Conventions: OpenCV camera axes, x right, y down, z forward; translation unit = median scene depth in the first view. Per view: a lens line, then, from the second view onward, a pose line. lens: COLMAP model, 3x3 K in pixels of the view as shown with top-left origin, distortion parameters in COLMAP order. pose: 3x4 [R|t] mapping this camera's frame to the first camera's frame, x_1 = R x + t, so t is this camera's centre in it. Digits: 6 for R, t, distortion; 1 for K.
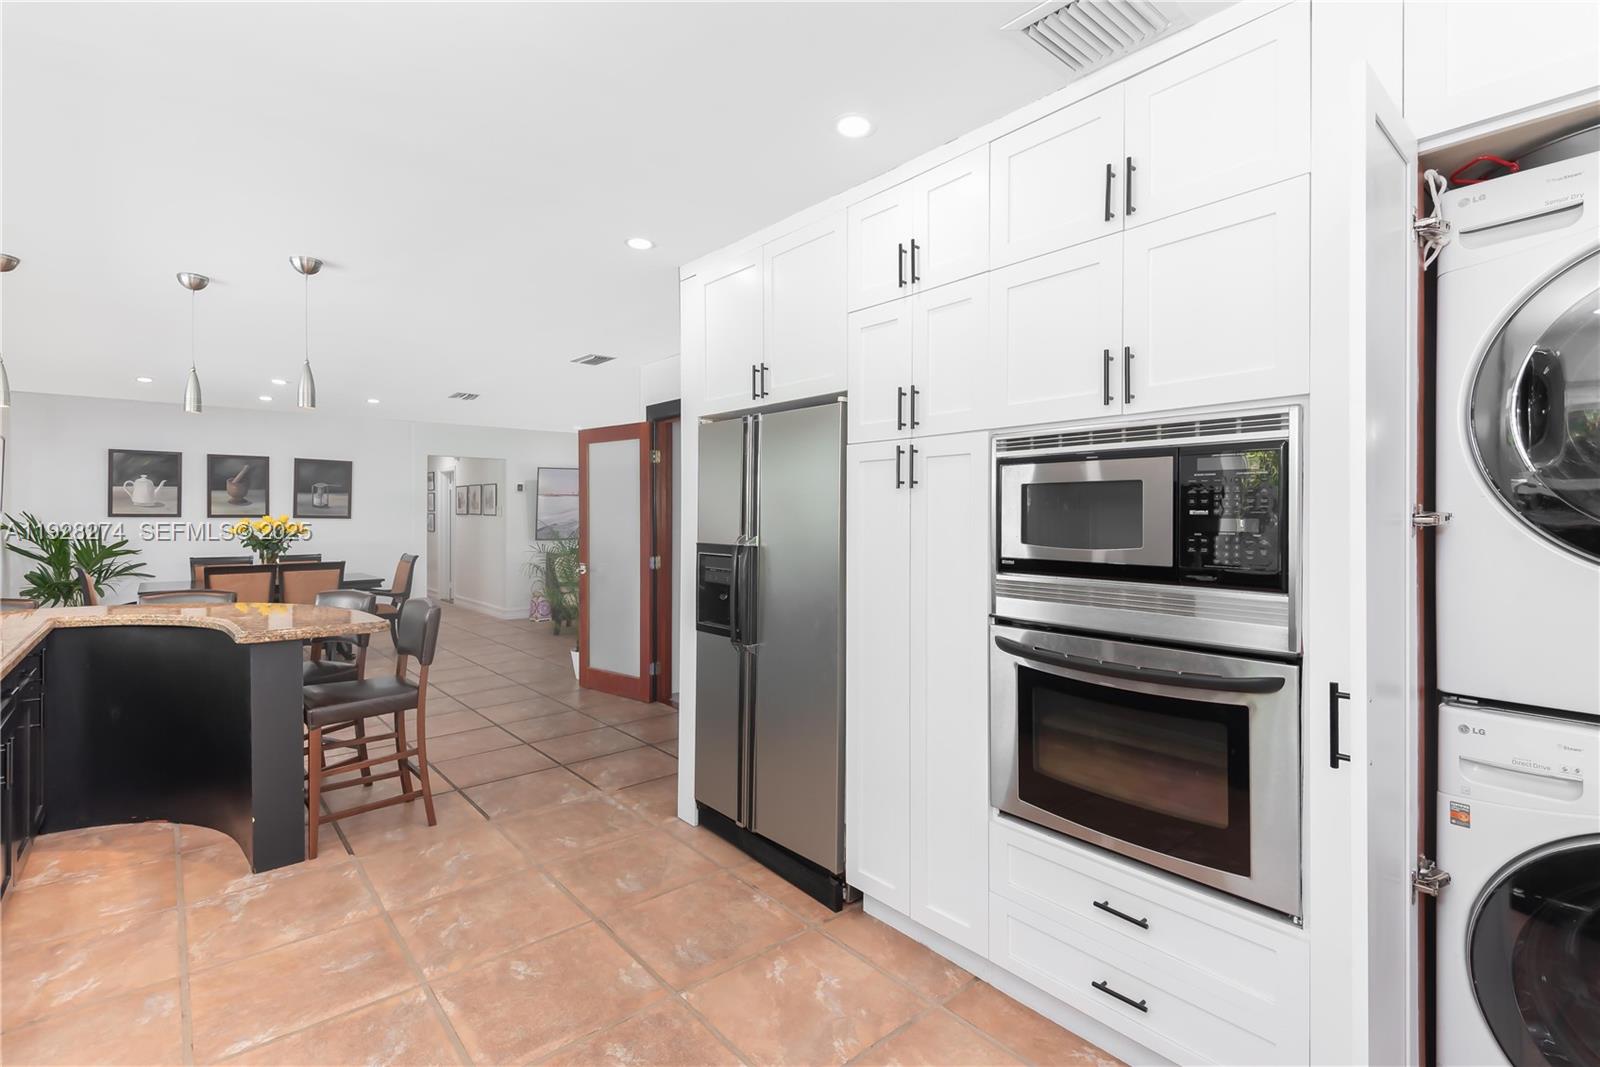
lens RADIAL K [[742.5, 0, 808.8], [0, 742.5, 504.6], [0, 0, 1]] dist [0.025339, -0.015599]
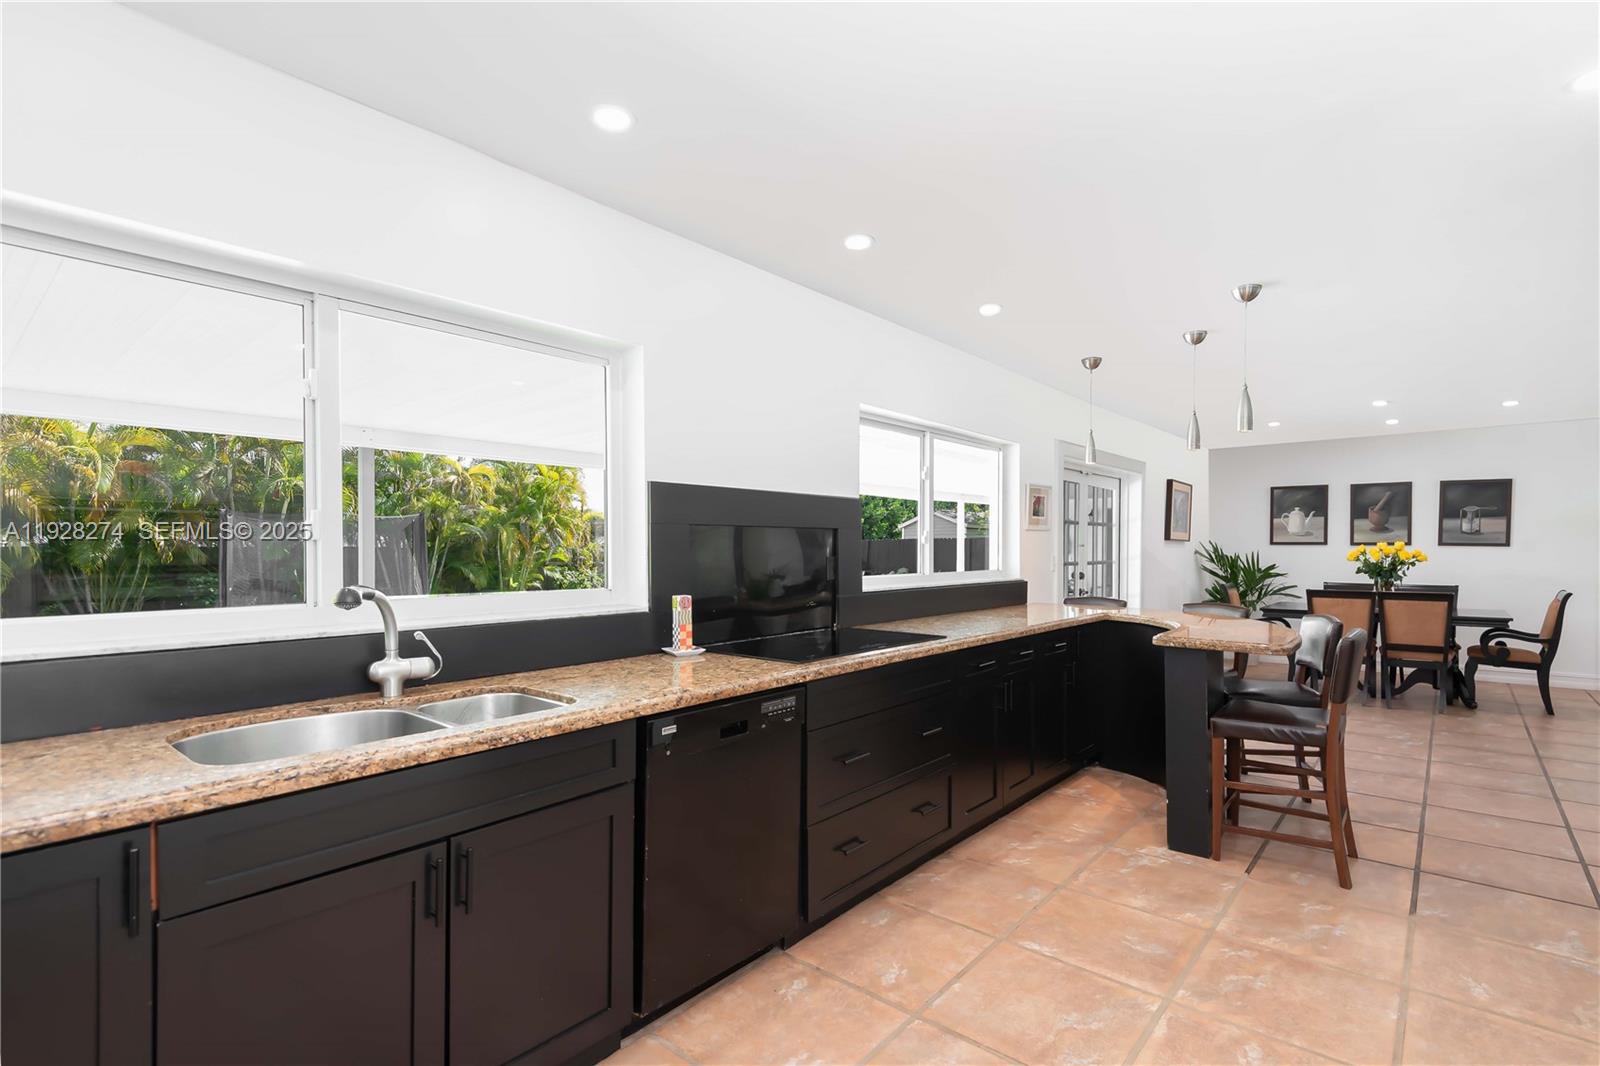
lens RADIAL K [[742.5, 0, 808.8], [0, 742.5, 504.1], [0, 0, 1]] dist [0.025339, -0.015599]
pose [[0.159018, -0.058134, -0.985563, 0.242259], [0.010958, 0.998307, -0.057118, 0.026872], [0.987215, -0.001717, 0.159386, 0.225909]]
